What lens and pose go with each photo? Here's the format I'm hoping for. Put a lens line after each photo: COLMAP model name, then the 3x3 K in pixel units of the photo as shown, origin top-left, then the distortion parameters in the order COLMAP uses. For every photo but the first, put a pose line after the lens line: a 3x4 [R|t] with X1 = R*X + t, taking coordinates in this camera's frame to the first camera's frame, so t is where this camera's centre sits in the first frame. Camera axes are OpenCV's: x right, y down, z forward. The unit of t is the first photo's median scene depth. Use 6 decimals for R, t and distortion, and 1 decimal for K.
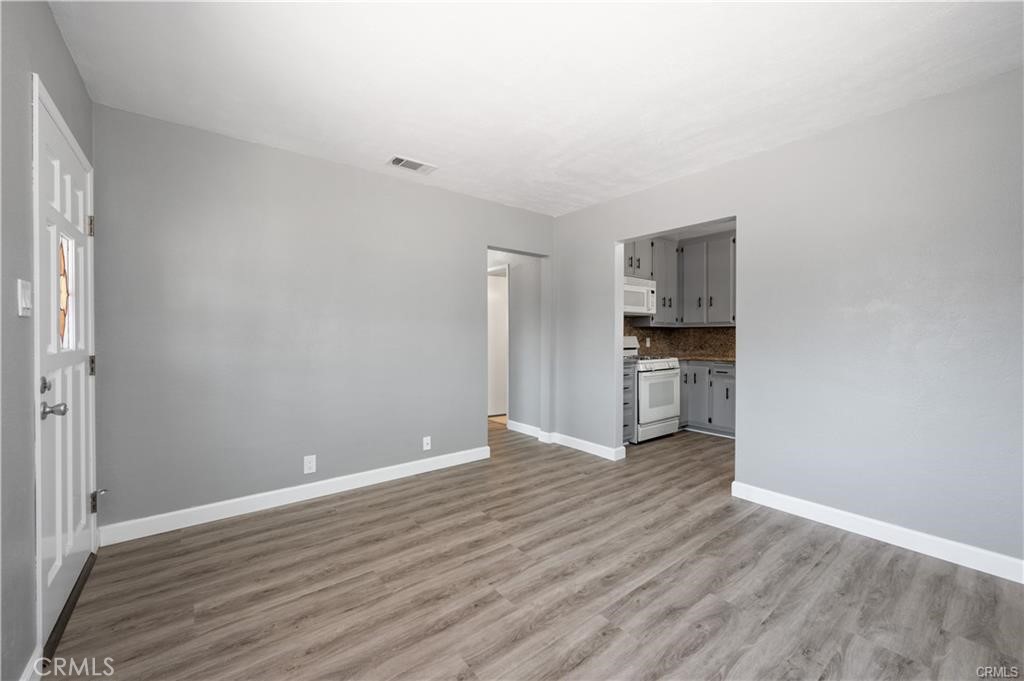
lens RADIAL K [[404.8, 0, 512.0], [0, 404.8, 338.9], [0, 0, 1]] dist [0.000250, -0.000099]
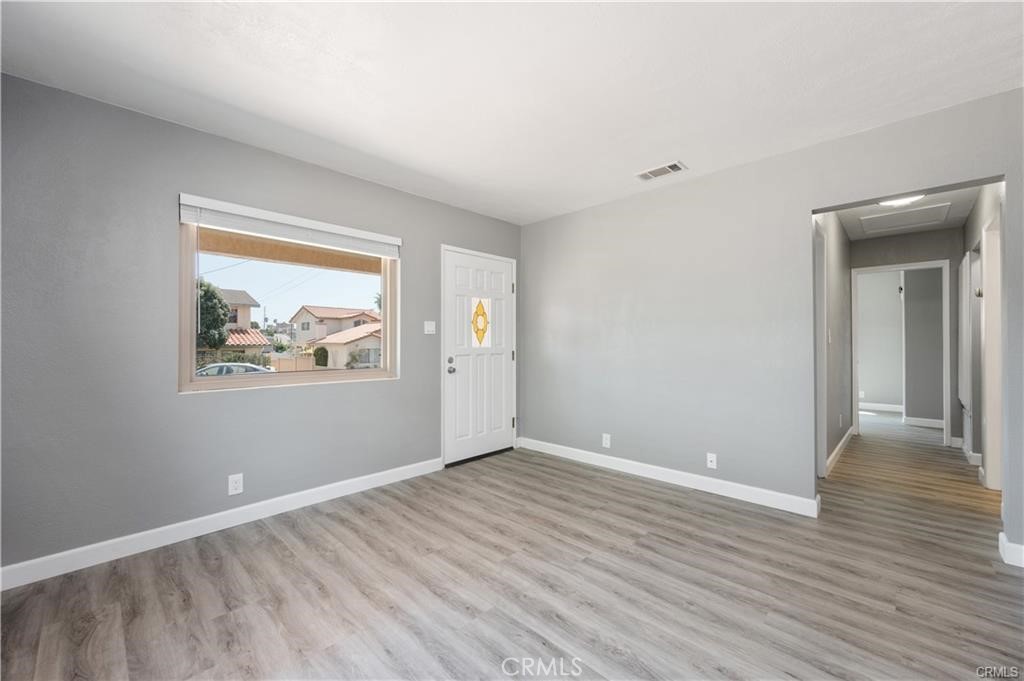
lens RADIAL K [[404.8, 0, 512.0], [0, 404.8, 338.9], [0, 0, 1]] dist [0.000250, -0.000099]
pose [[0.134305, -0.008097, -0.990907, 0.920839], [-0.005588, 0.999945, -0.008928, -0.000582], [0.990924, 0.006736, 0.134252, 0.657661]]
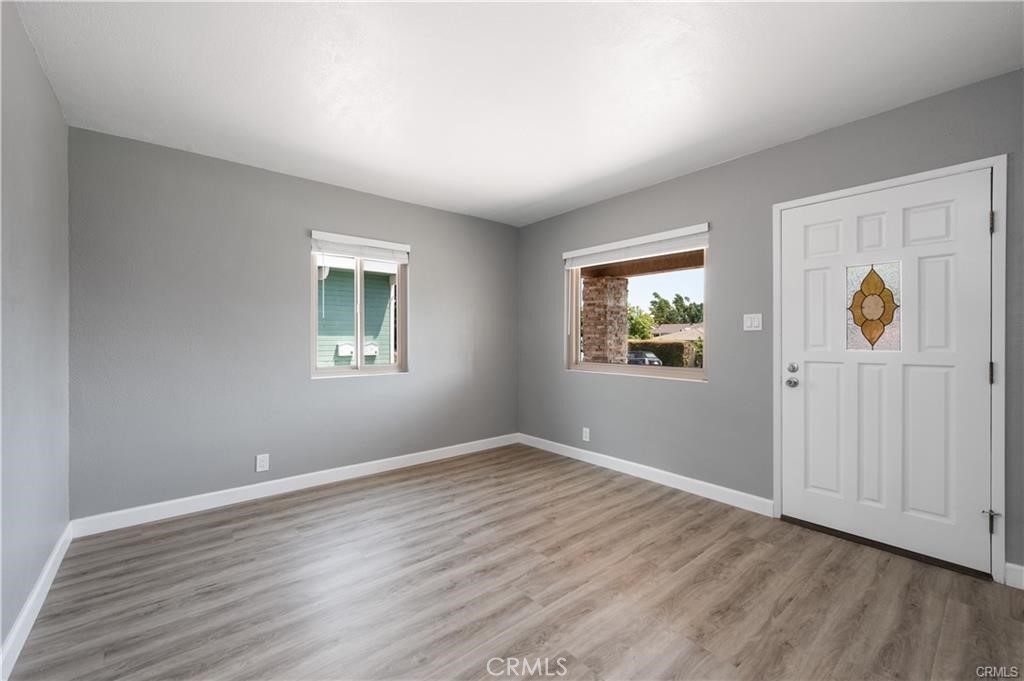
lens RADIAL K [[418.0, 0, 514.1], [0, 418.0, 338.9], [0, 0, 1]] dist [0.002123, 0.000126]
pose [[-0.999339, -0.001377, -0.036321, 0.080167], [-0.001784, 0.999936, 0.011182, -0.019243], [0.036303, 0.011240, -0.999278, 1.757816]]
